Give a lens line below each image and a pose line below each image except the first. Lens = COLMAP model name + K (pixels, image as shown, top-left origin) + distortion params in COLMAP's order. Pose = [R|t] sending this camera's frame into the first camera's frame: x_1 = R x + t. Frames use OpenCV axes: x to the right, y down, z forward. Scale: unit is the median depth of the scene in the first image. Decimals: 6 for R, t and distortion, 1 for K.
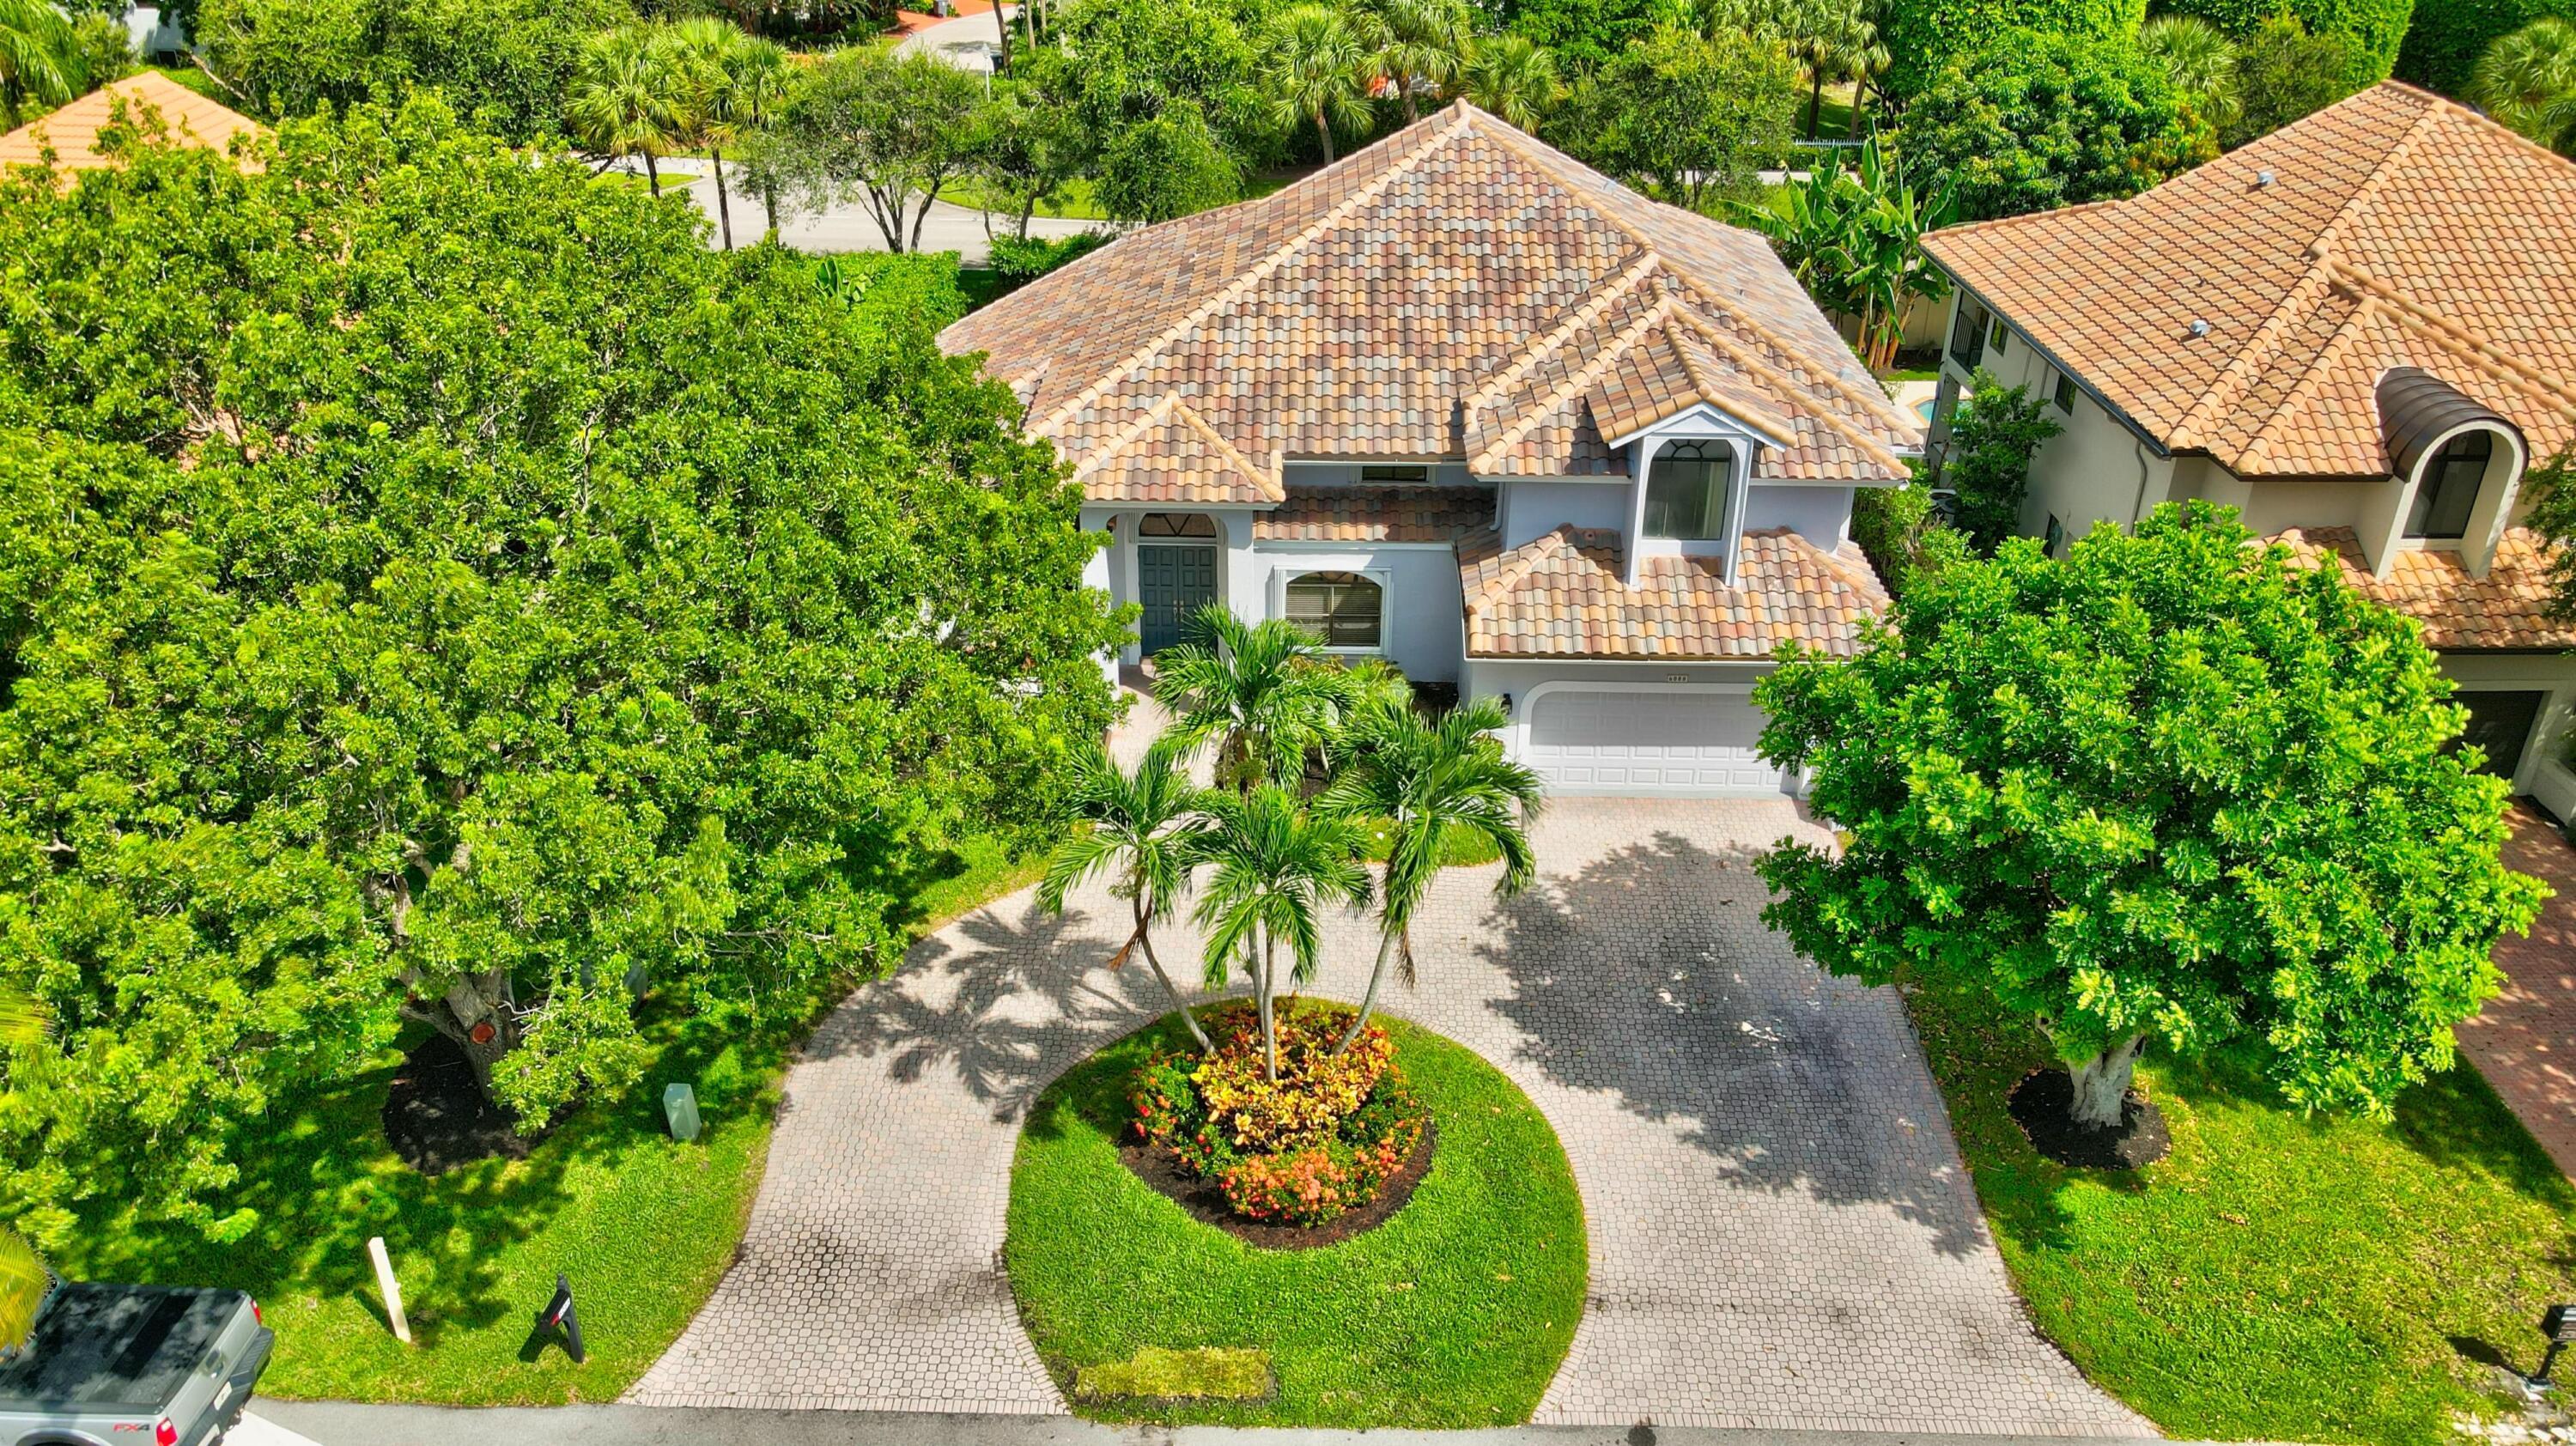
lens RADIAL K [[1920.6, 0, 1300.1], [0, 1920.6, 735.6], [0, 0, 1]] dist [-0.013759, 0.044936]
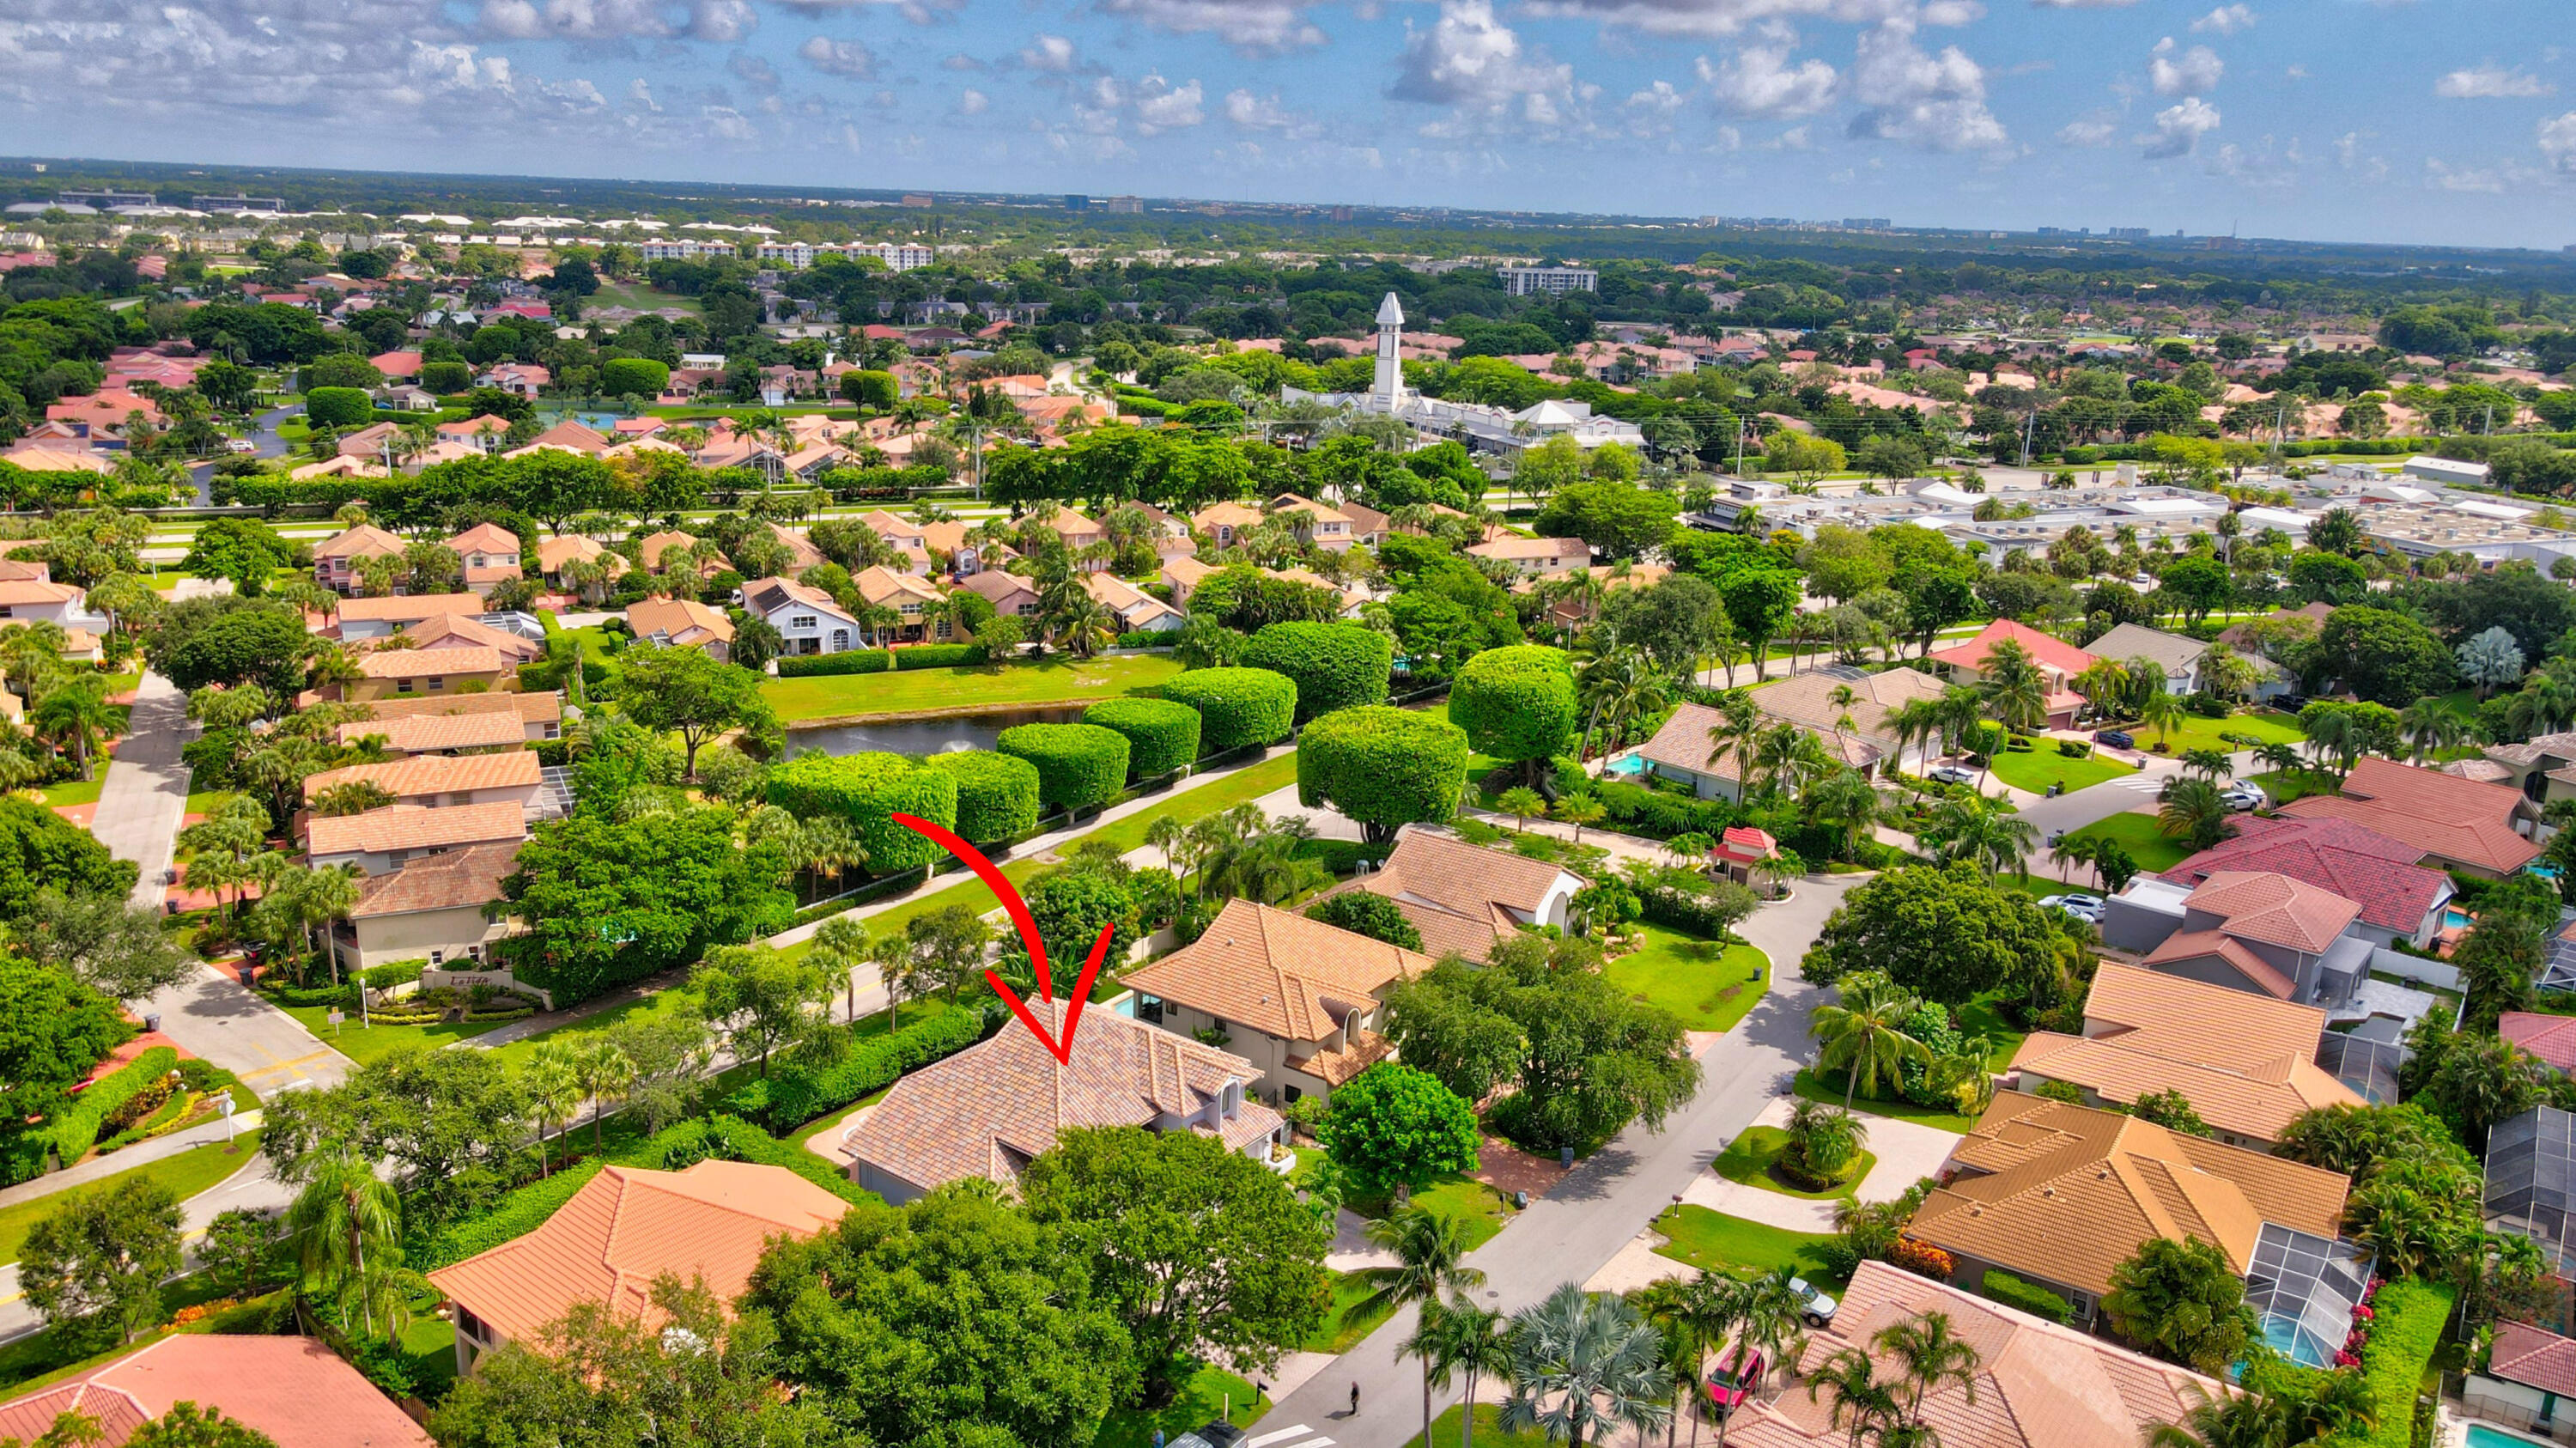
lens RADIAL K [[1920.8, 0, 1273.6], [0, 1920.8, 731.7], [0, 0, 1]] dist [-0.013759, 0.044936]
pose [[0.598417, -0.205406, 0.774406, -2.491592], [0.363480, 0.930983, -0.033940, -0.648521], [-0.713988, 0.301792, 0.631778, -1.558066]]
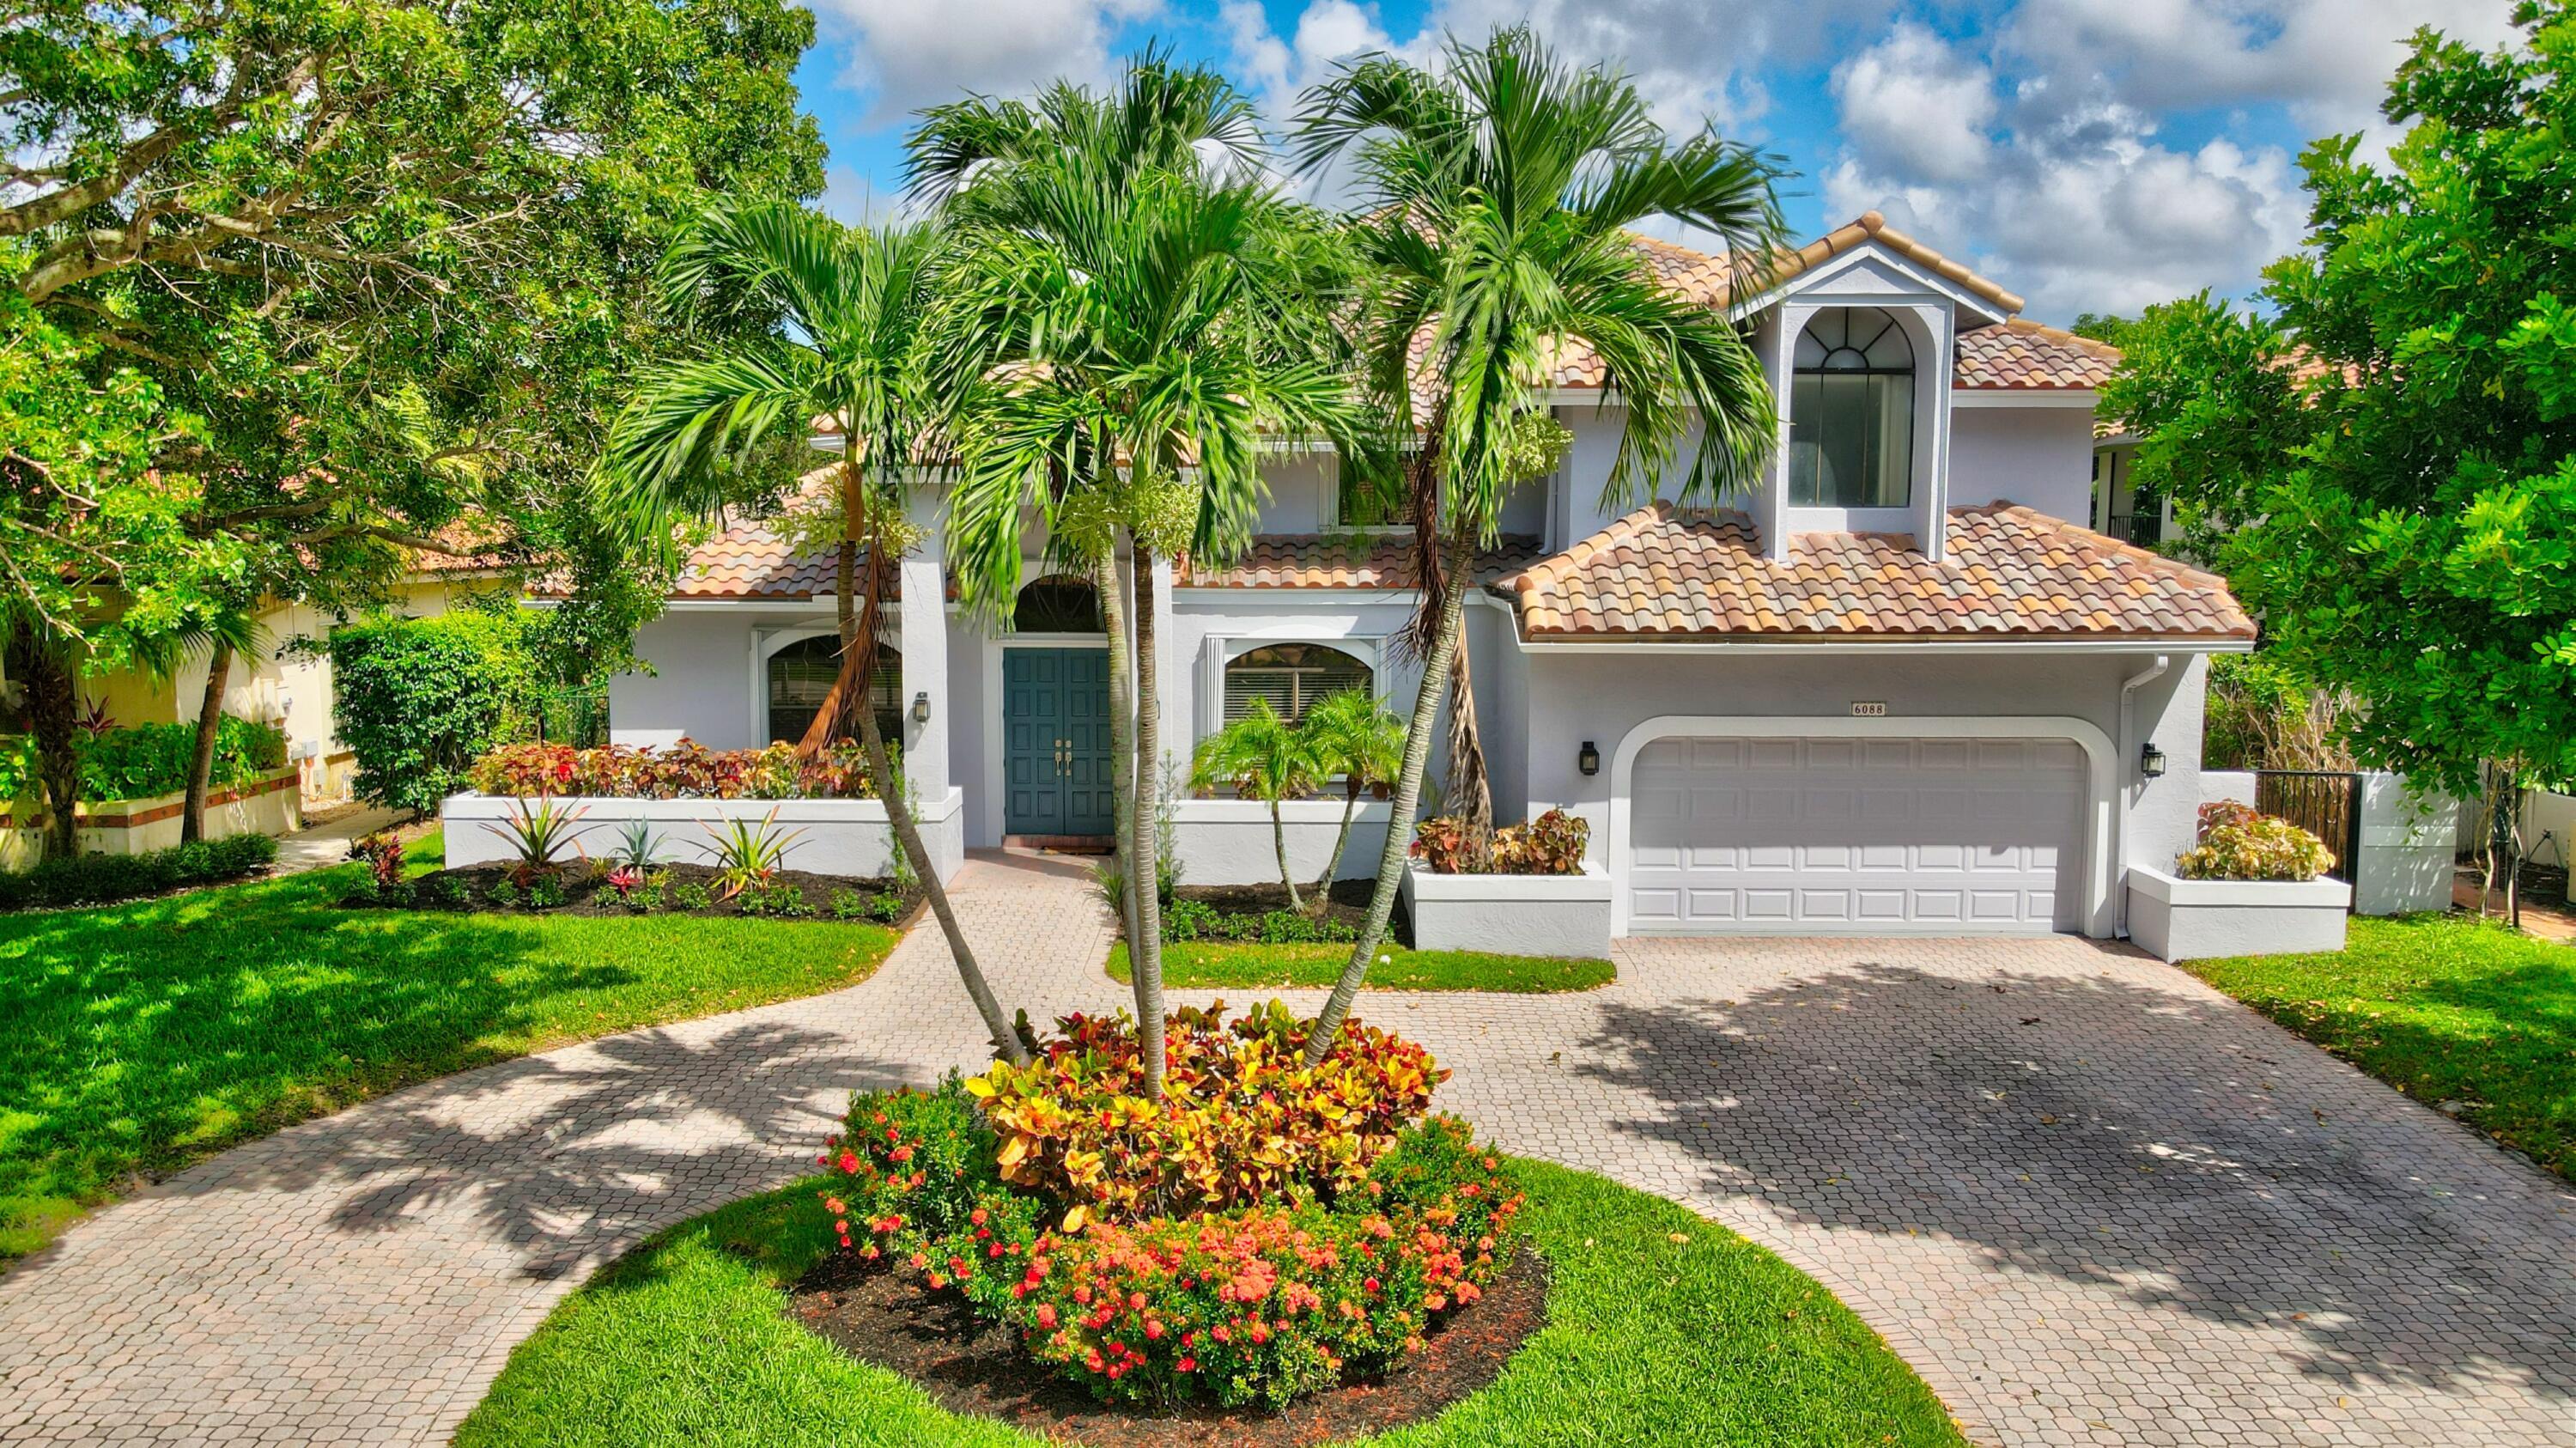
lens RADIAL K [[1920.8, 0, 1287.2], [0, 1920.8, 729.6], [0, 0, 1]] dist [-0.013759, 0.044936]
pose [[0.999923, -0.004914, 0.011431, 0.007853], [0.008978, 0.921029, -0.389391, 0.237002], [-0.008615, 0.389463, 0.921002, 0.508753]]
